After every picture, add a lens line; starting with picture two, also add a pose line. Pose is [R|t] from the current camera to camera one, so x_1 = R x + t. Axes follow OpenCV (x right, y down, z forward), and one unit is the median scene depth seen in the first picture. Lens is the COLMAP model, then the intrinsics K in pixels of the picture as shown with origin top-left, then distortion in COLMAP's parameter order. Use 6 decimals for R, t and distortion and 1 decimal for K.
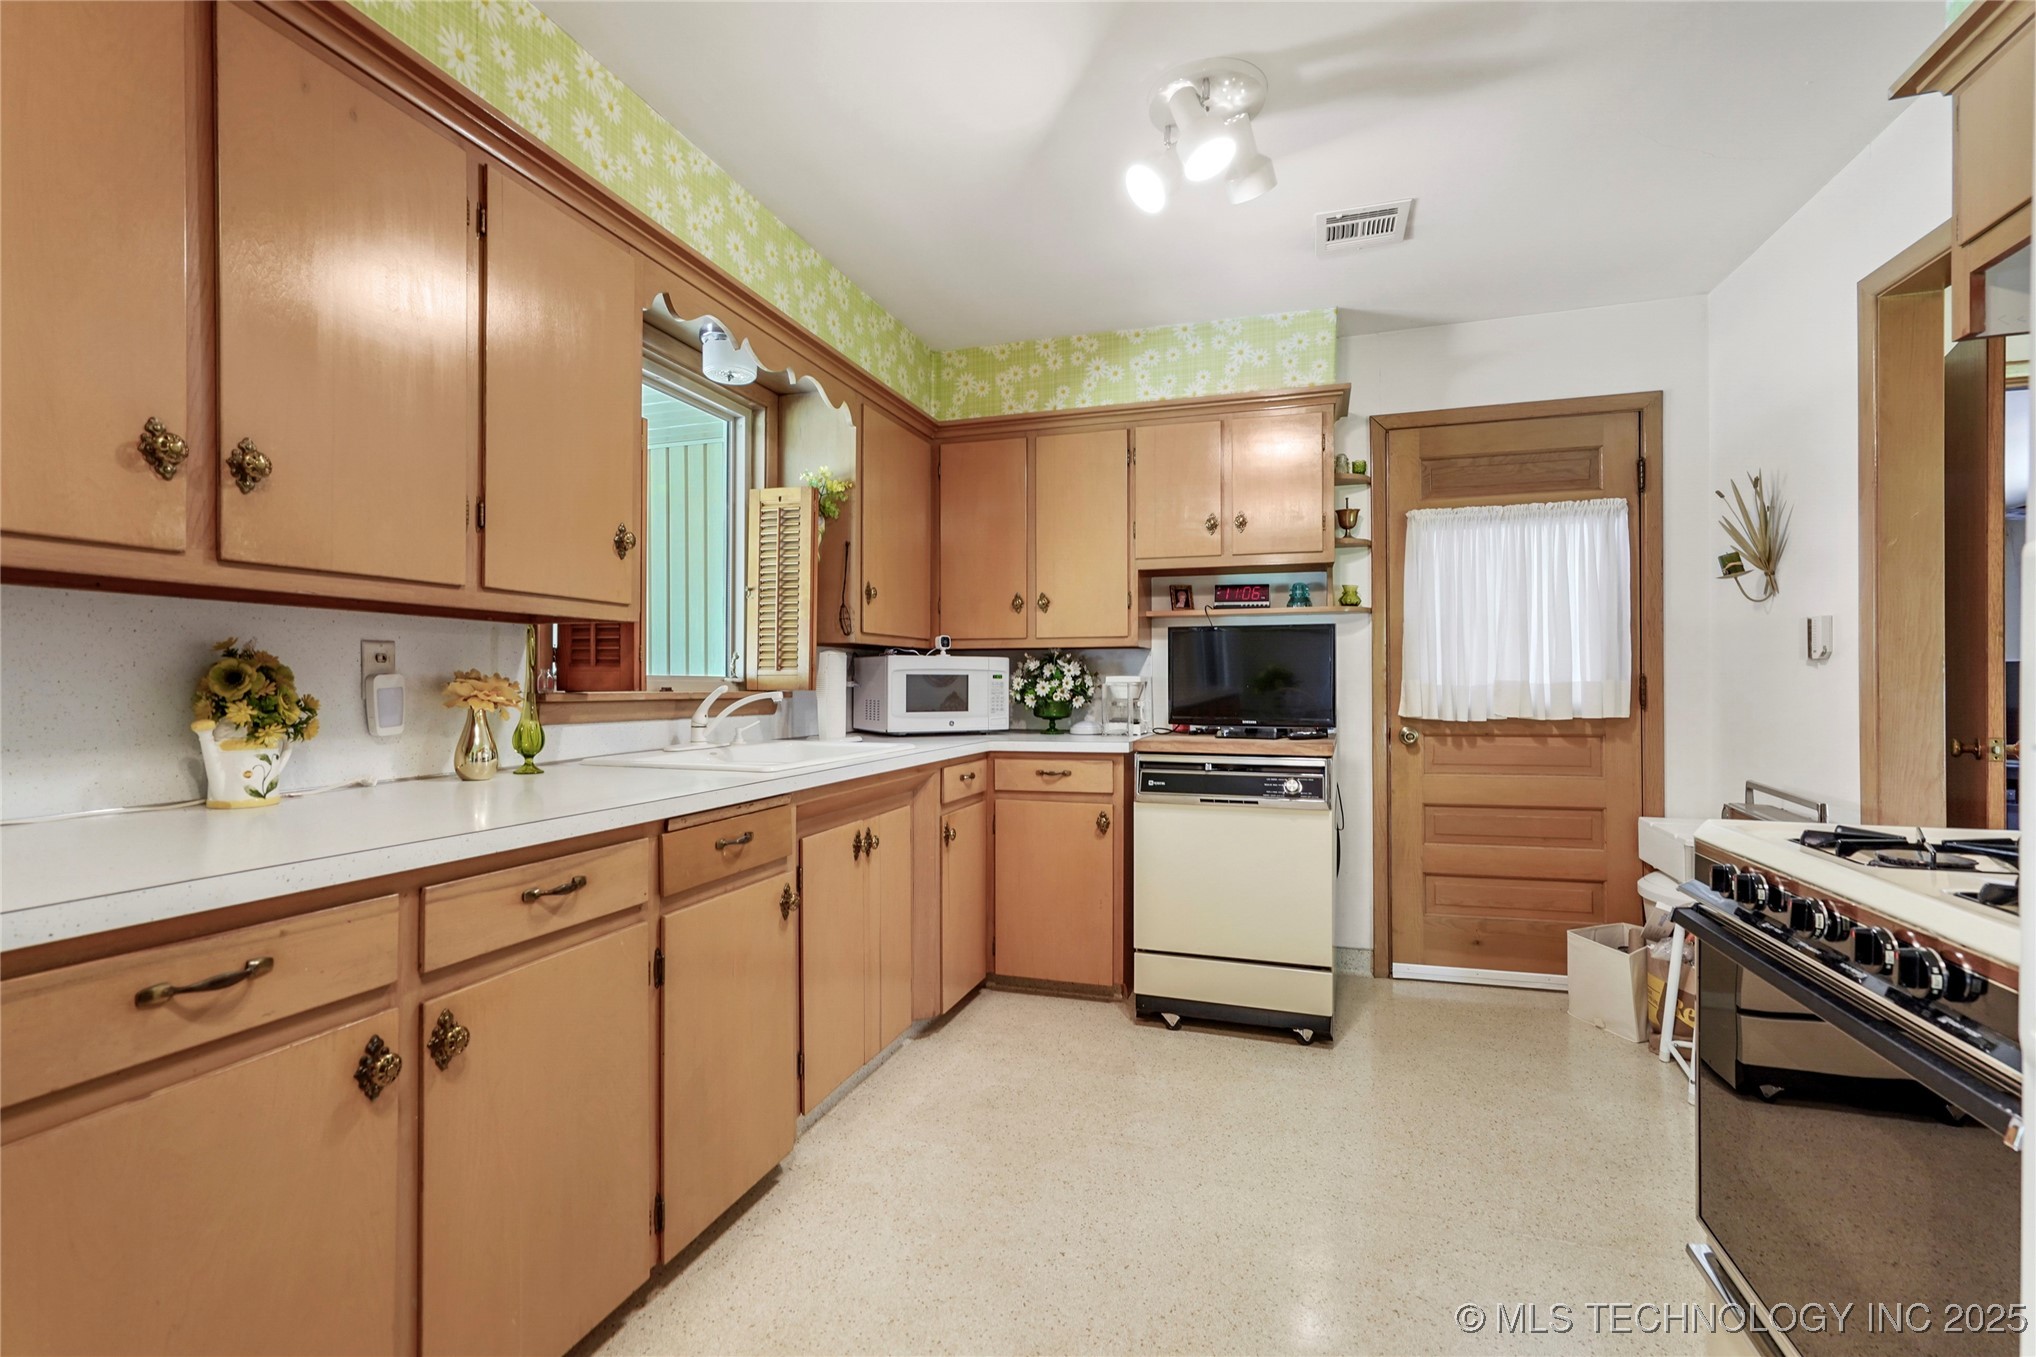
lens RADIAL K [[948.6, 0, 1001.9], [0, 948.6, 663.4], [0, 0, 1]] dist [-0.010208, 0.001608]
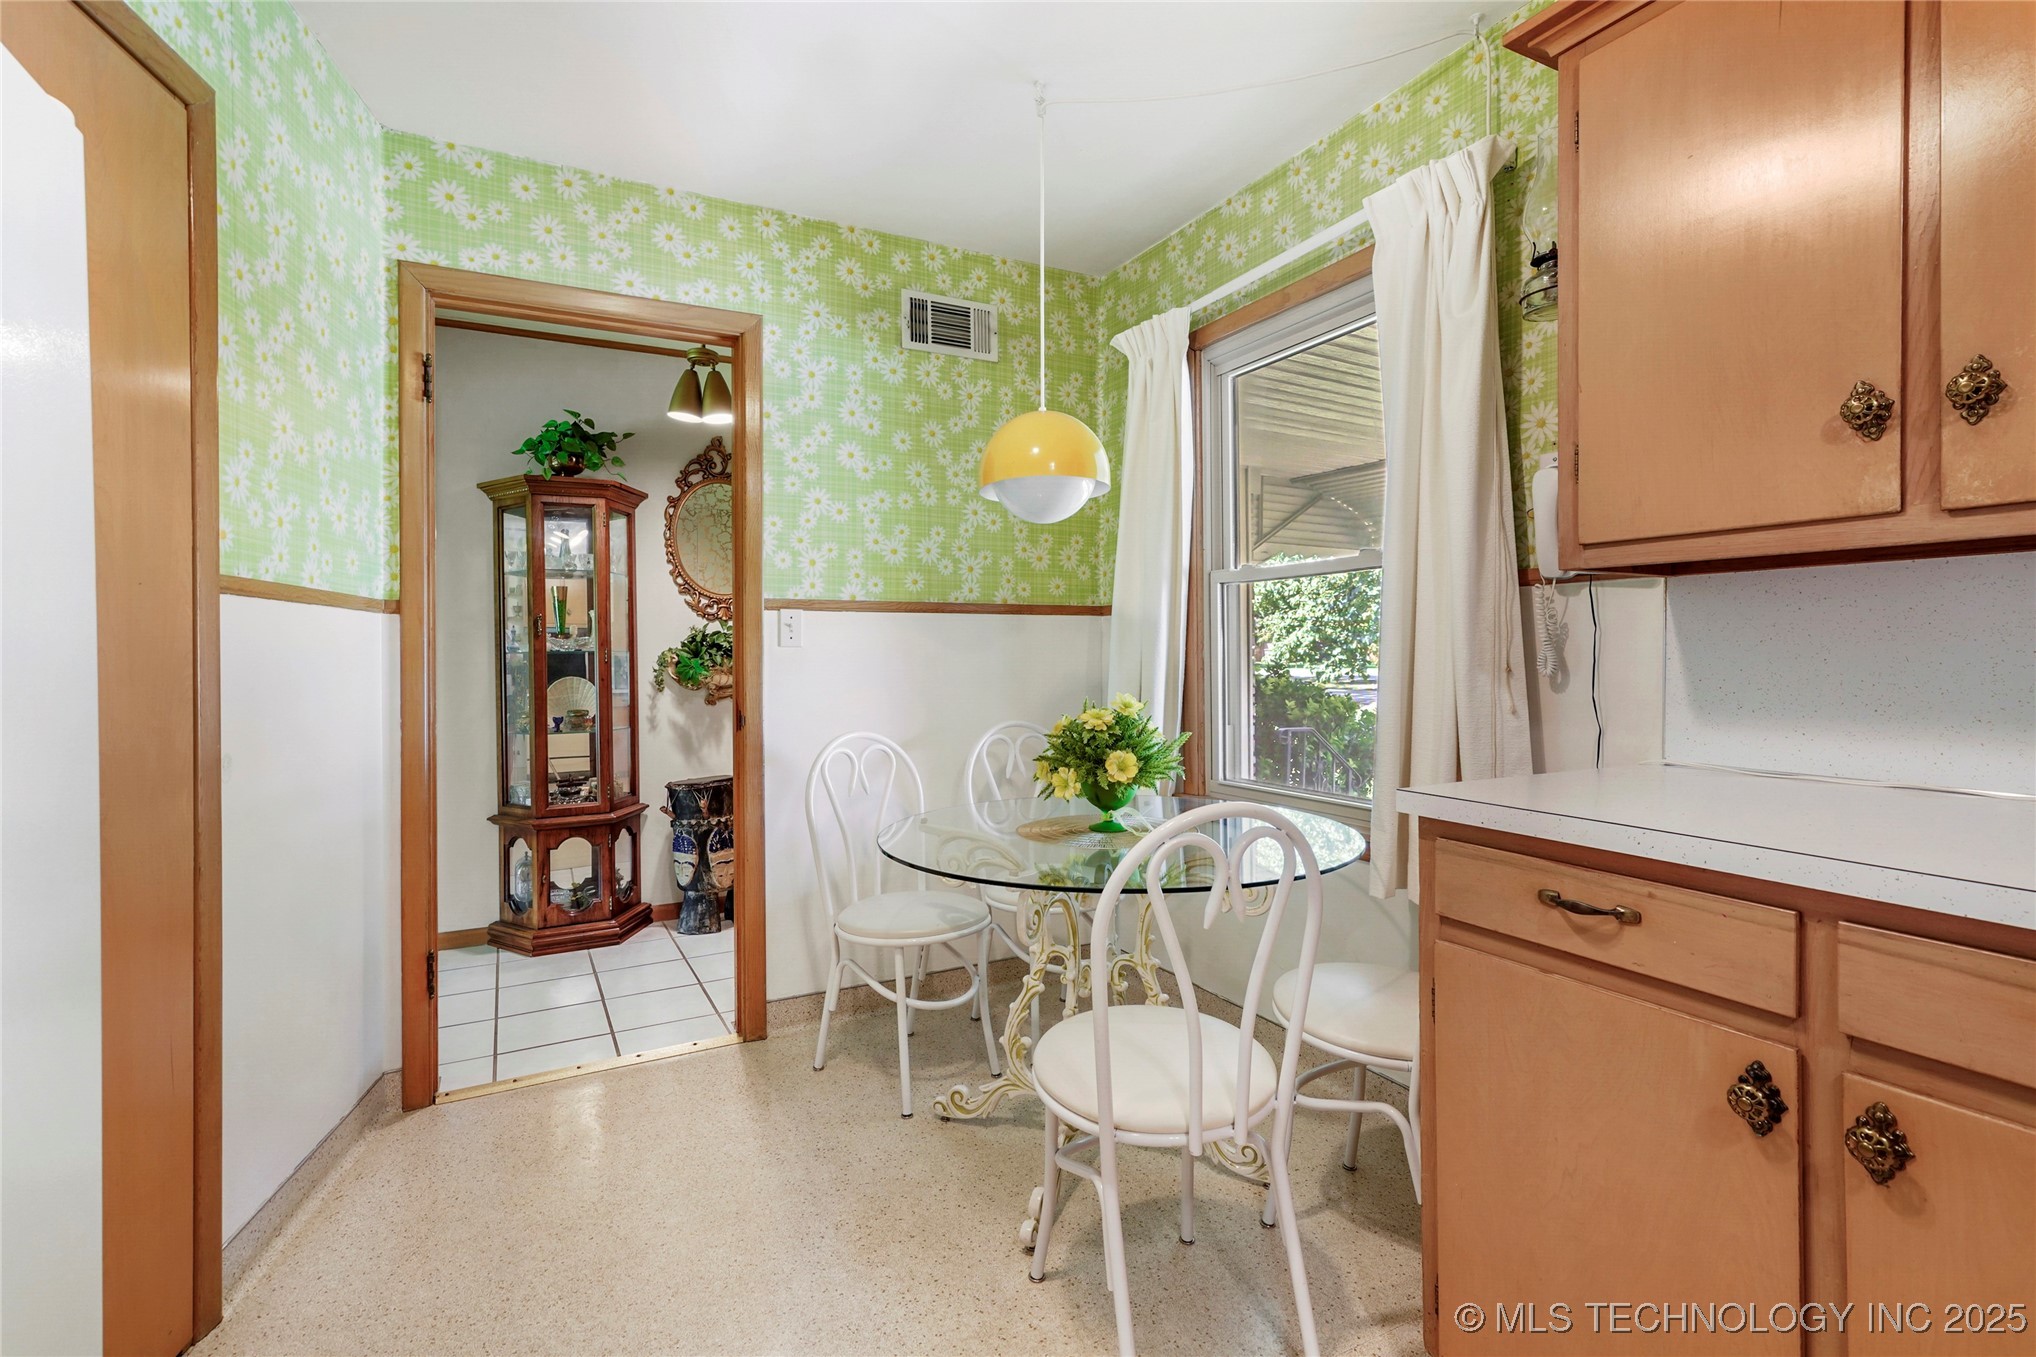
lens RADIAL K [[948.6, 0, 1001.9], [0, 948.6, 663.4], [0, 0, 1]] dist [-0.010208, 0.001608]
pose [[-0.709415, -0.000138, -0.704790, 0.415277], [0.007930, 0.999935, -0.008178, 0.031029], [0.704746, -0.011390, -0.709368, 1.086932]]
